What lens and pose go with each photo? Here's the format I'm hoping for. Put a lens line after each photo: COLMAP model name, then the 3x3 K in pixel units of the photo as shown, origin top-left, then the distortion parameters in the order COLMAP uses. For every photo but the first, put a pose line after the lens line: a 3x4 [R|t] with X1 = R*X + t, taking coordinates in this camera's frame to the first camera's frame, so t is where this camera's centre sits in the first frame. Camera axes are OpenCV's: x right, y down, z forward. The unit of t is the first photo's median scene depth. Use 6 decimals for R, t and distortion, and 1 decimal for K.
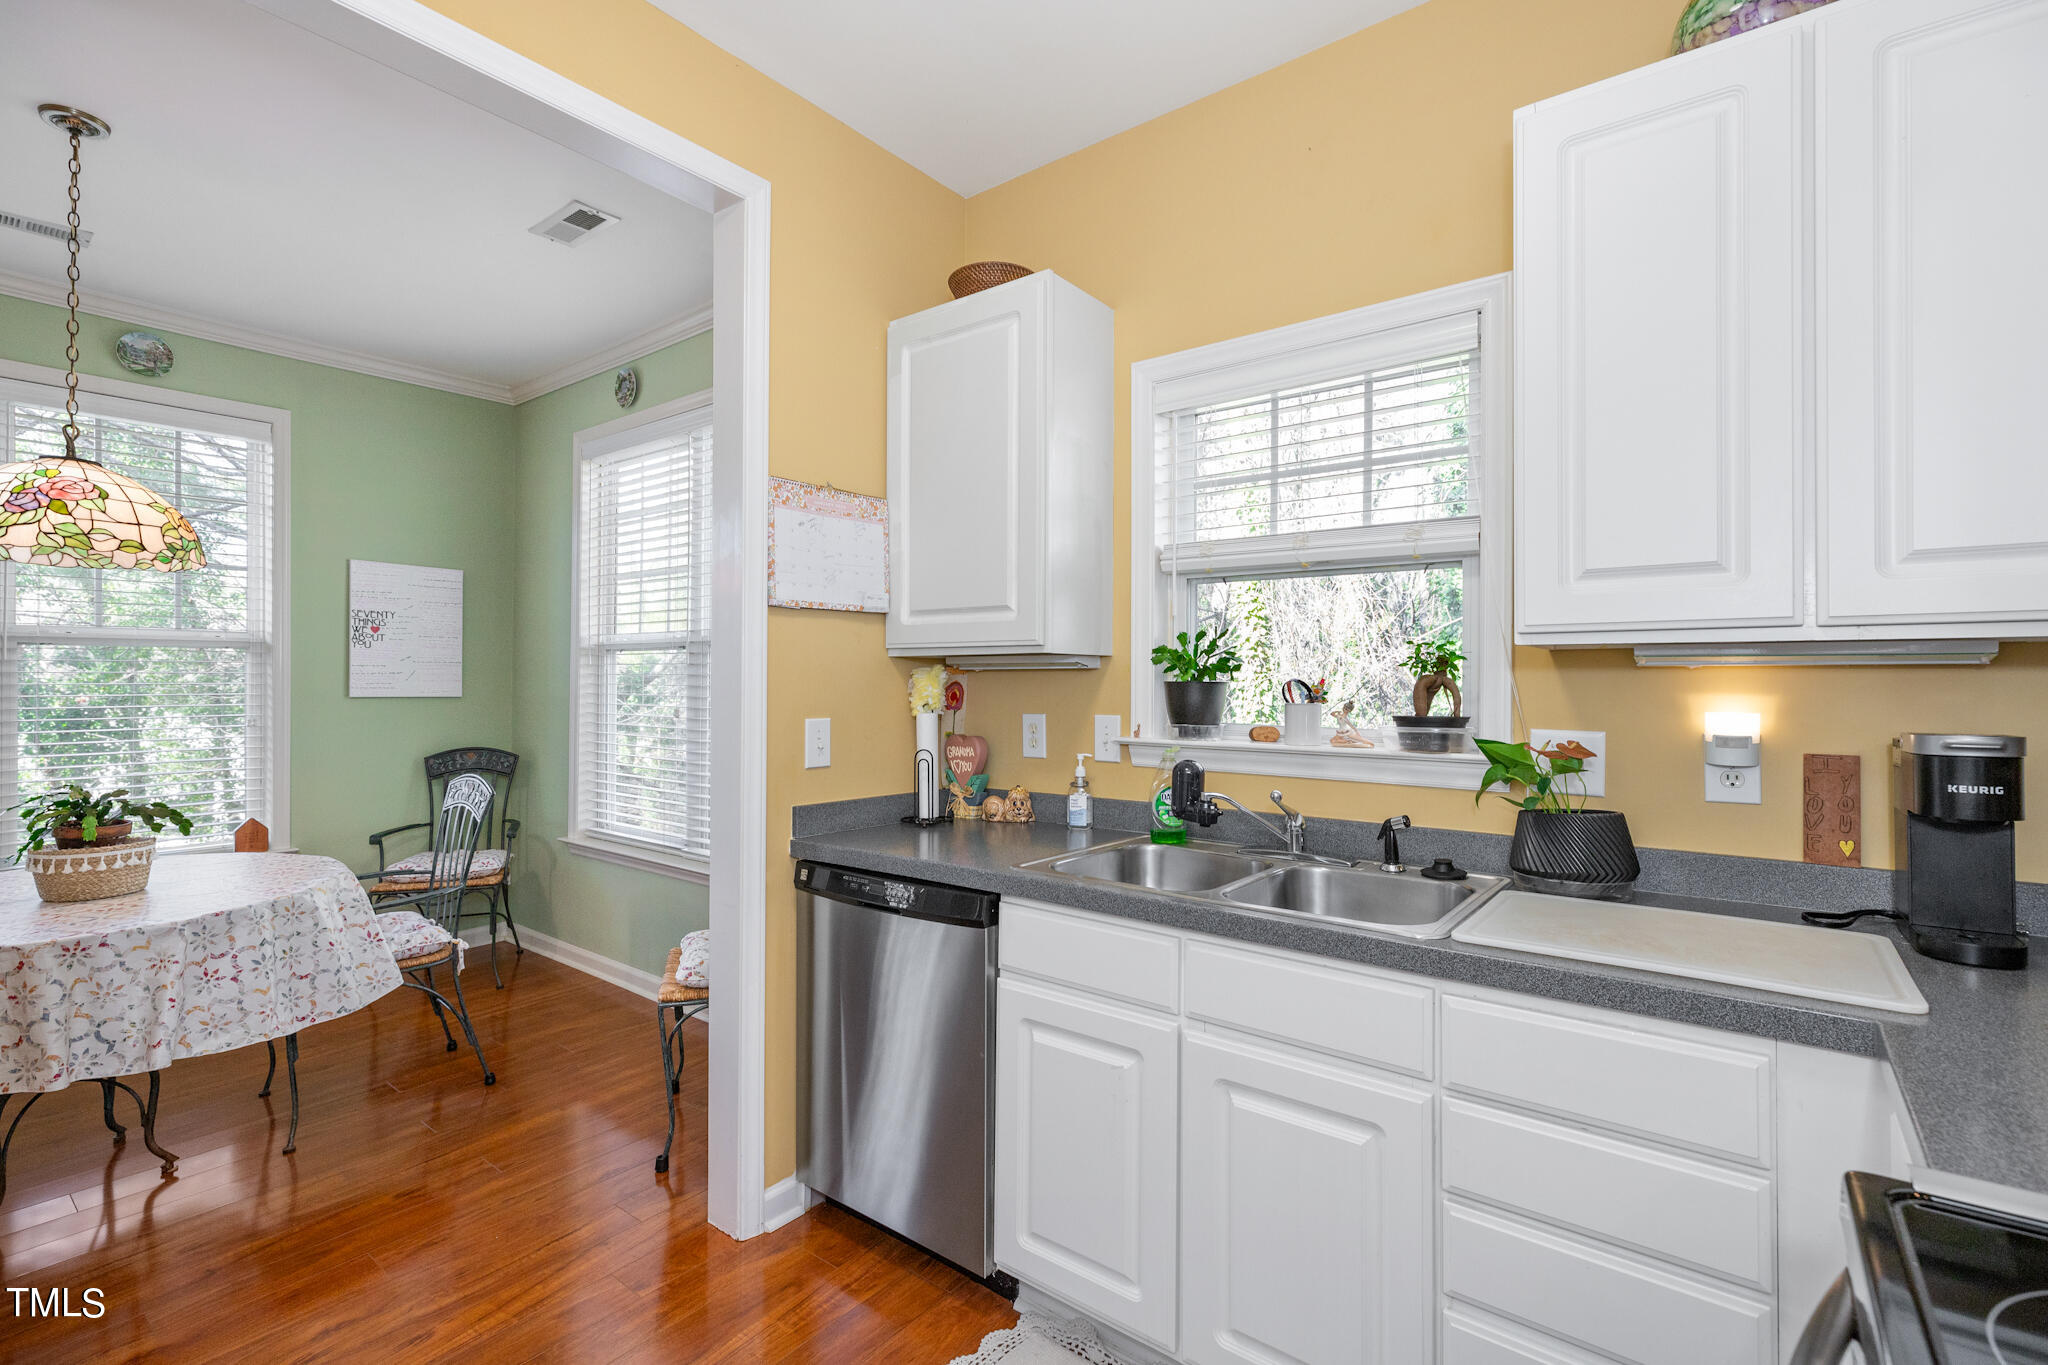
lens RADIAL K [[914.9, 0, 1019.5], [0, 914.9, 673.5], [0, 0, 1]] dist [-0.000507, -0.000098]
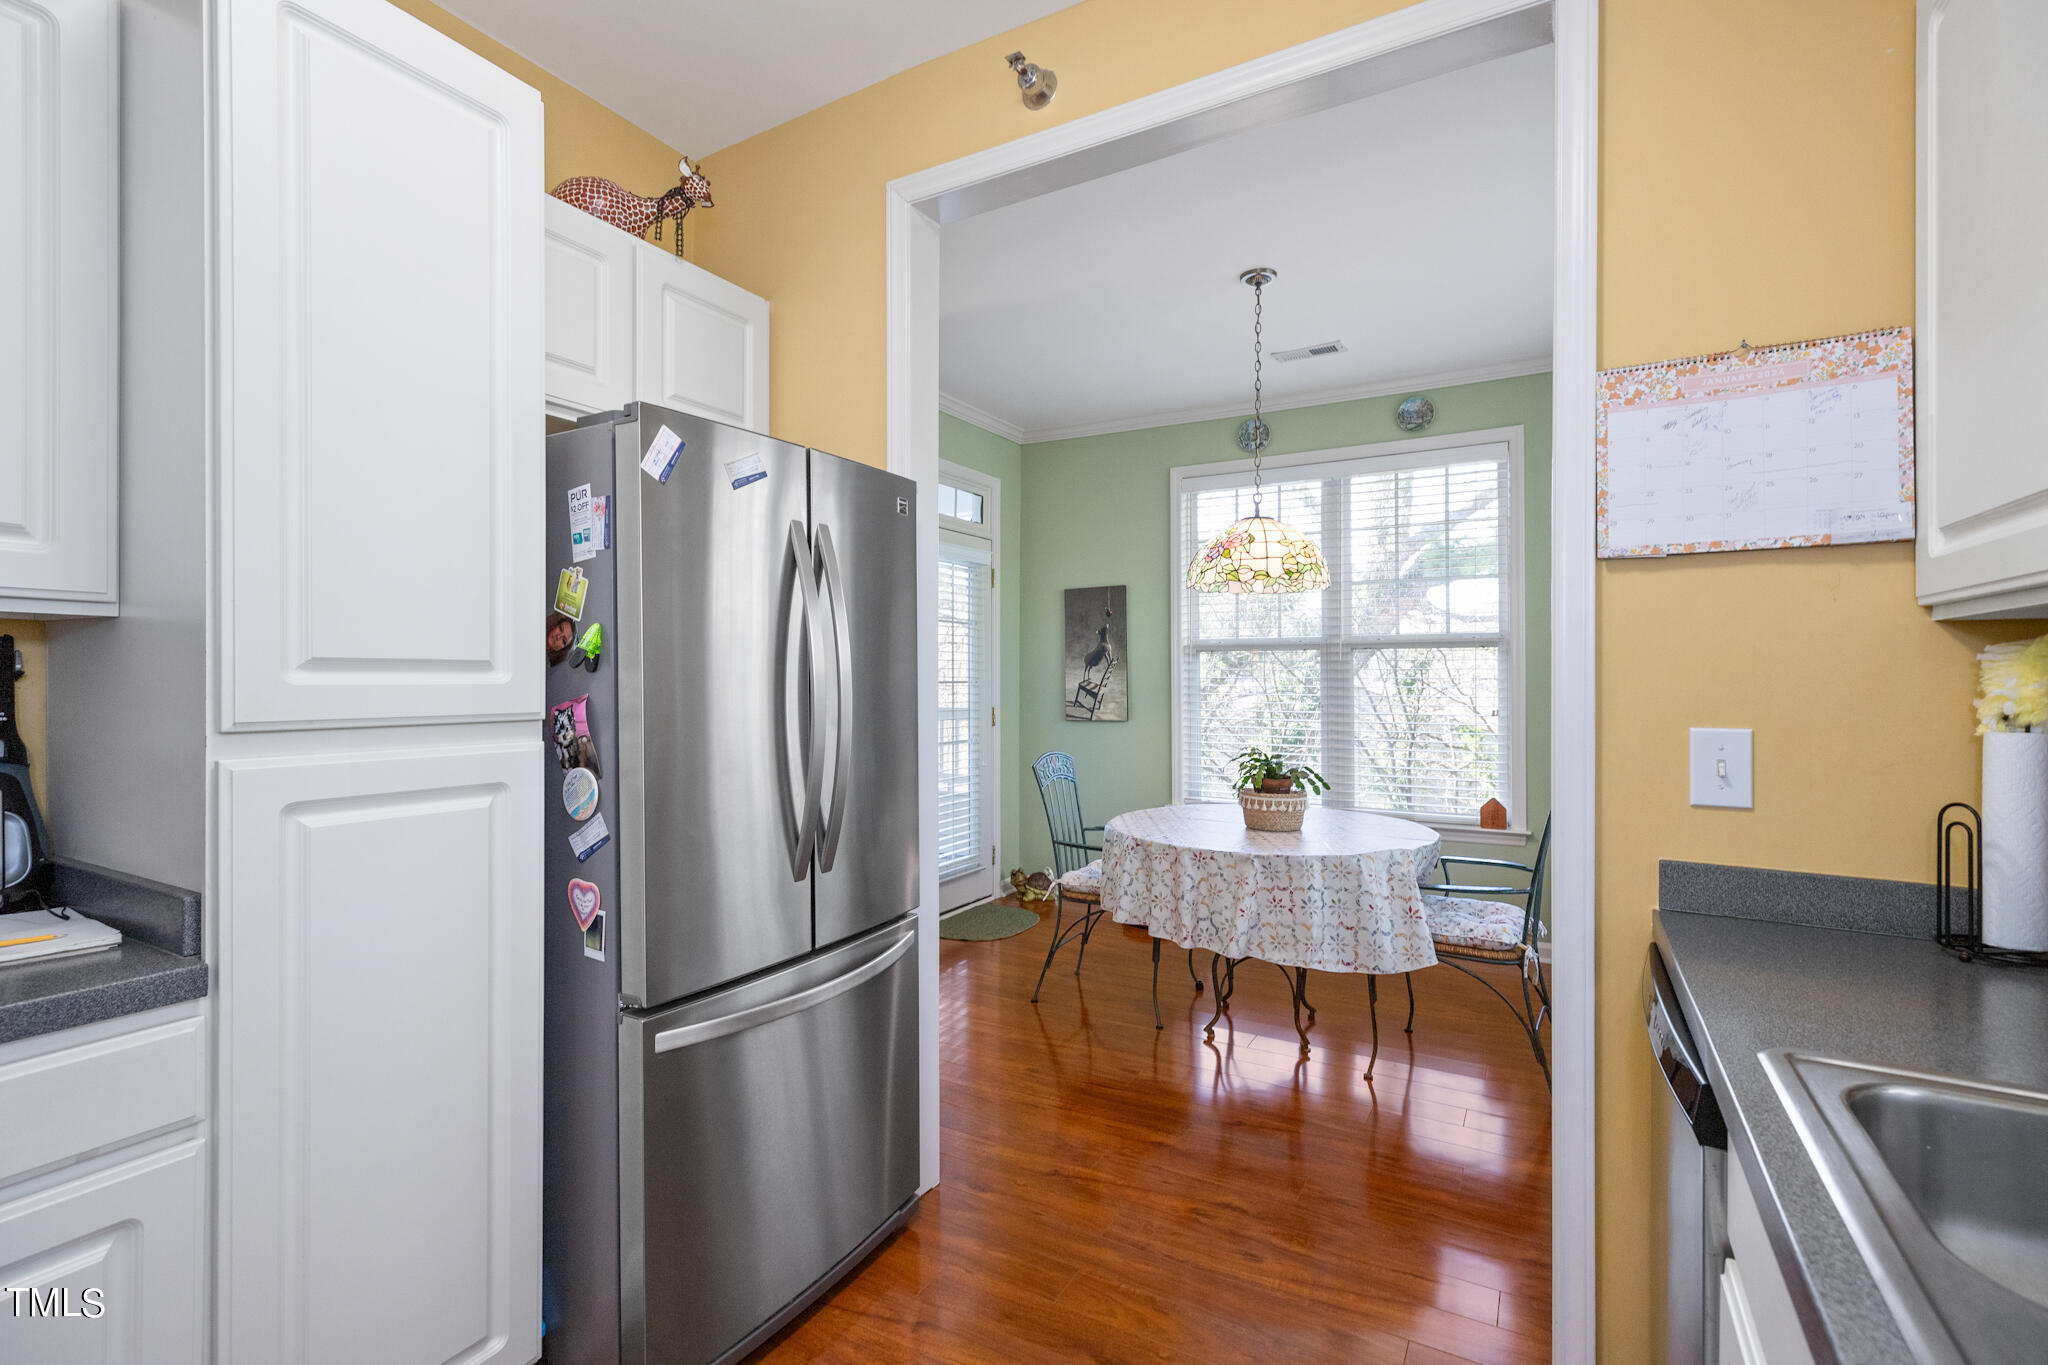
lens RADIAL K [[931.1, 0, 1034.7], [0, 931.1, 680.6], [0, 0, 1]] dist [0.004214, 0.000320]
pose [[0.142971, 0.001885, -0.989725, 0.331737], [0.005487, 0.999981, 0.002697, 0.011988], [0.989712, -0.005816, 0.142958, 0.437282]]
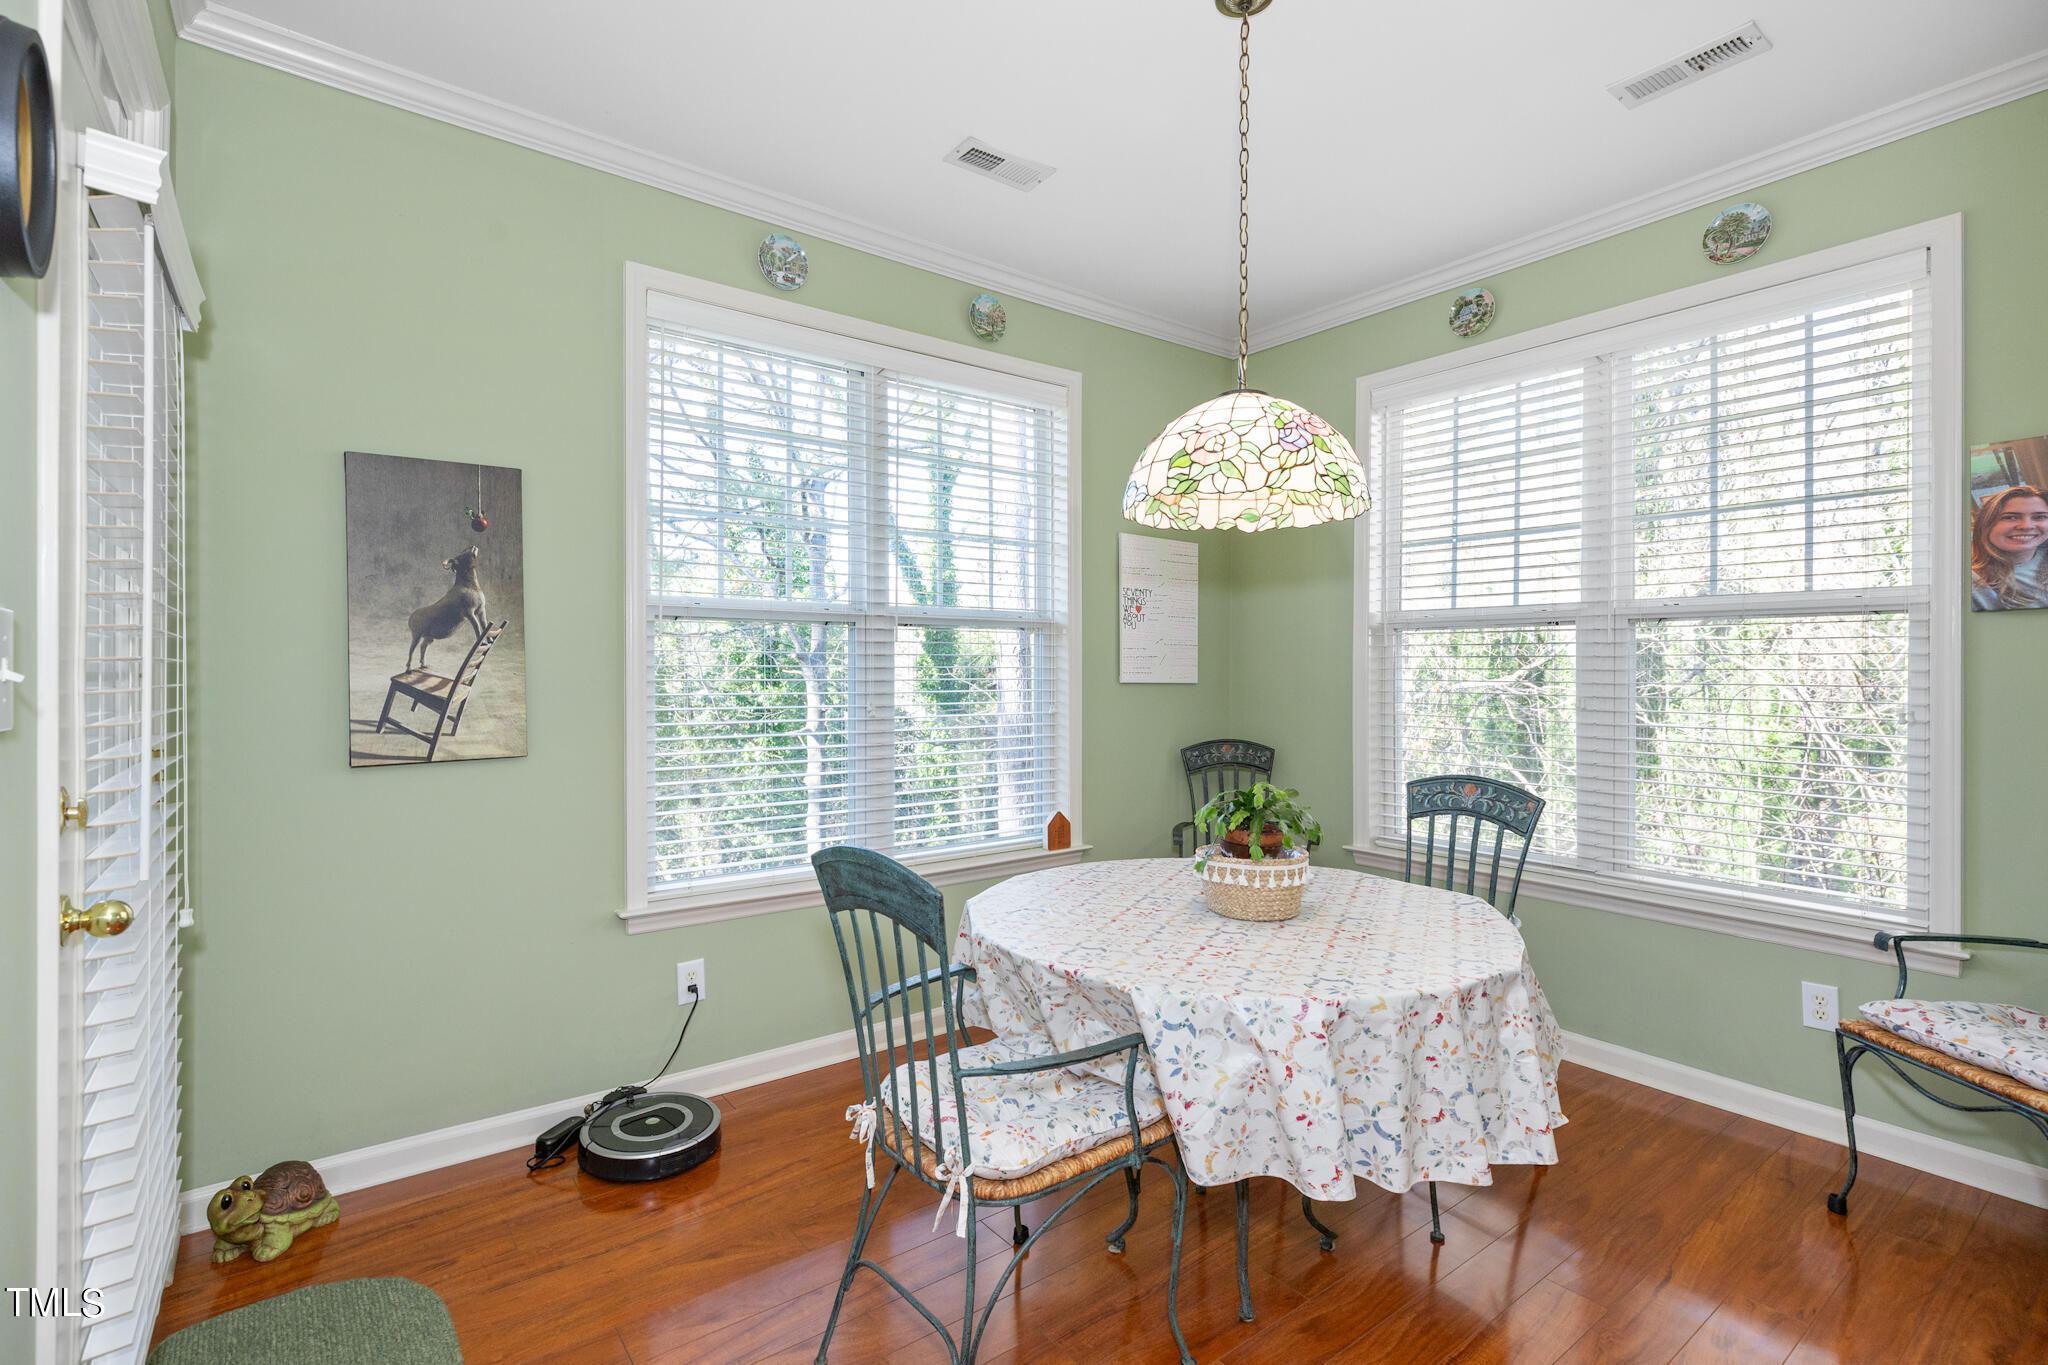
lens RADIAL K [[940.1, 0, 1029.0], [0, 940.1, 669.2], [0, 0, 1]] dist [0.000630, 0.000069]
pose [[0.965727, -0.000110, -0.259561, -0.961274], [0.001305, 0.999989, 0.004433, 0.013366], [0.259558, -0.004620, 0.965717, 0.105874]]
